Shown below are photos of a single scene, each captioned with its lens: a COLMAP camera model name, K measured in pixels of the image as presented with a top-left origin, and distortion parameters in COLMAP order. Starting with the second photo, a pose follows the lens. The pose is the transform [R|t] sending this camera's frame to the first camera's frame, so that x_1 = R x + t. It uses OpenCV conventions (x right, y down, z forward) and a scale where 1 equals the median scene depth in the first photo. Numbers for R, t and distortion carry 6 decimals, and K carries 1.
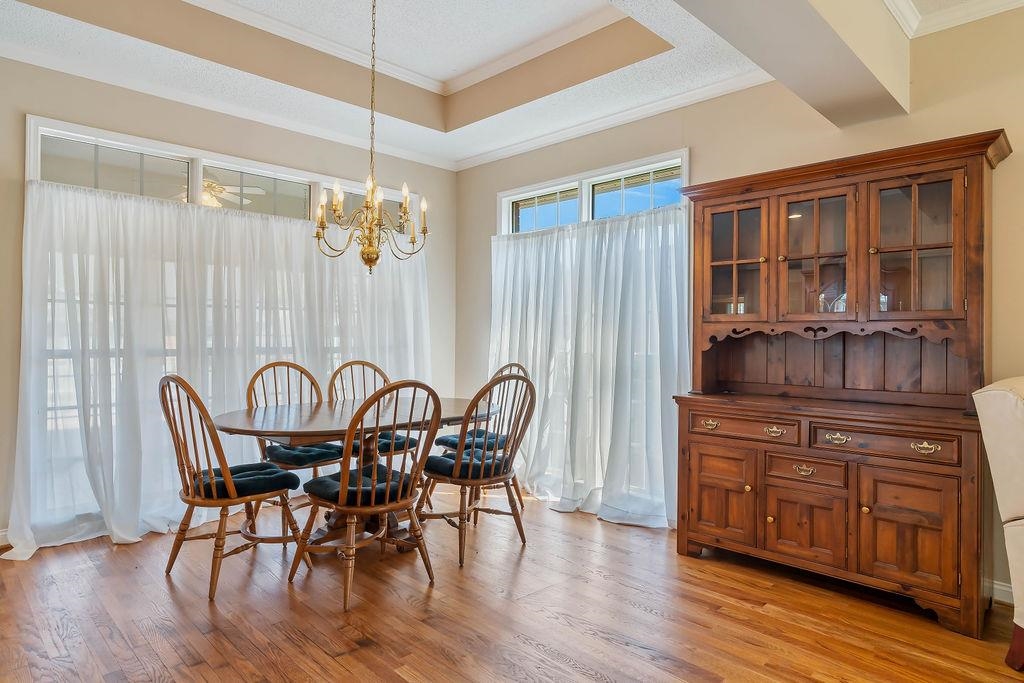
lens RADIAL K [[603.4, 0, 506.2], [0, 603.4, 332.8], [0, 0, 1]] dist [-0.004128, 0.004169]
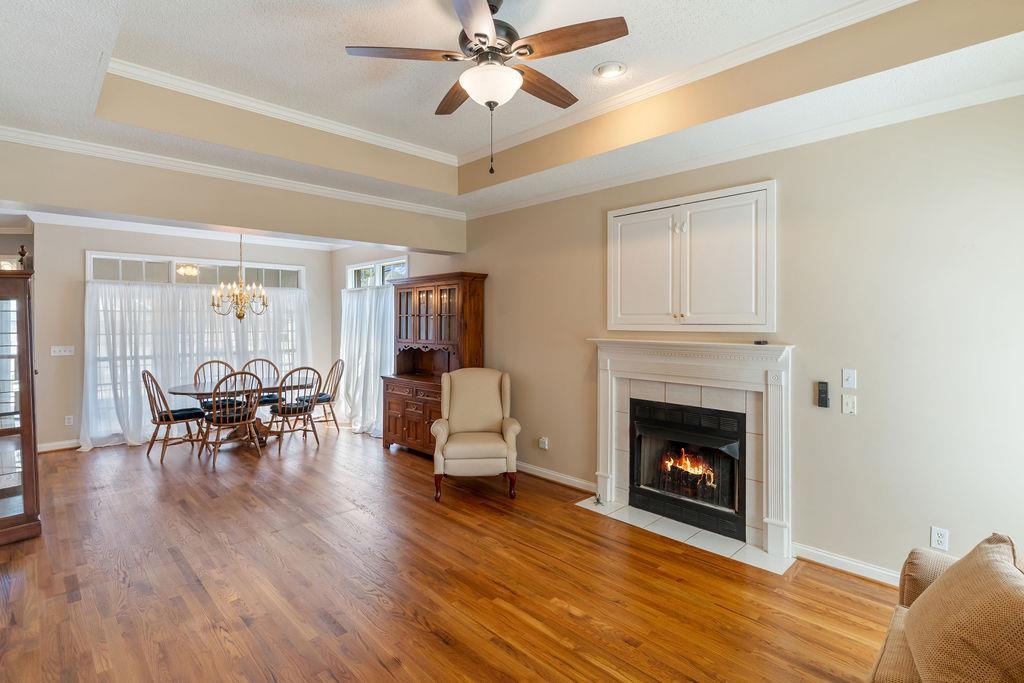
lens RADIAL K [[496.8, 0, 510.9], [0, 496.8, 320.2], [0, 0, 1]] dist [-0.002496, 0.004555]
pose [[0.999957, -0.009212, 0.000720, 0.726992], [0.009208, 0.999943, 0.005393, -0.101197], [-0.000770, -0.005386, 0.999985, -0.786709]]
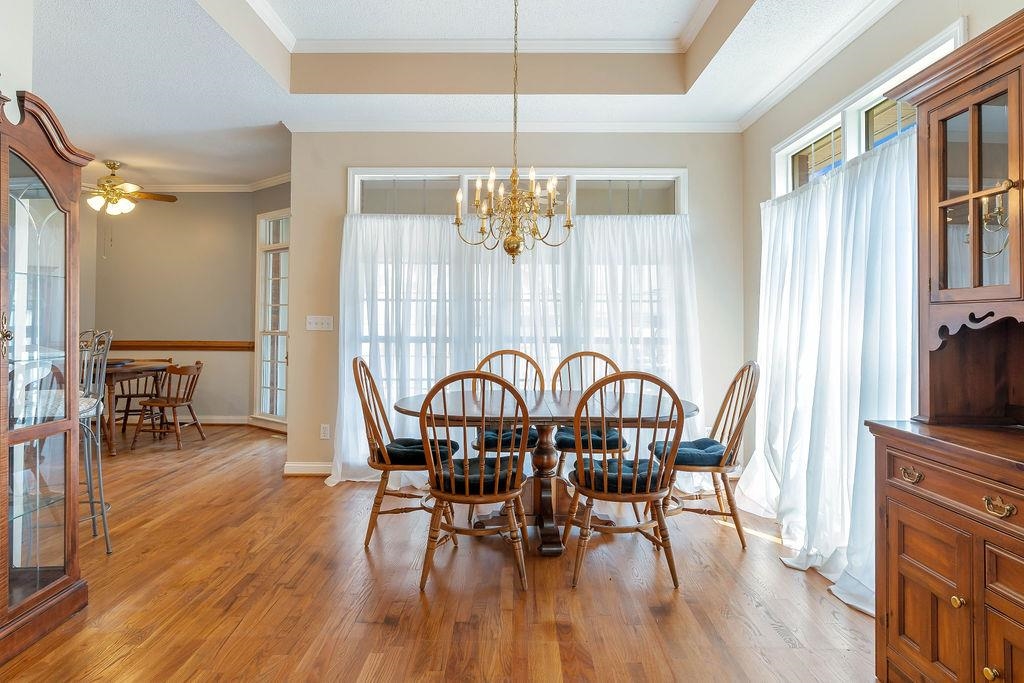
lens RADIAL K [[603.4, 0, 505.5], [0, 603.4, 306.7], [0, 0, 1]] dist [-0.004128, 0.004169]
pose [[0.703343, -0.021801, -0.710516, 0.447518], [0.001961, 0.999585, -0.028730, 0.002473], [0.710848, 0.018814, 0.703094, 0.275832]]
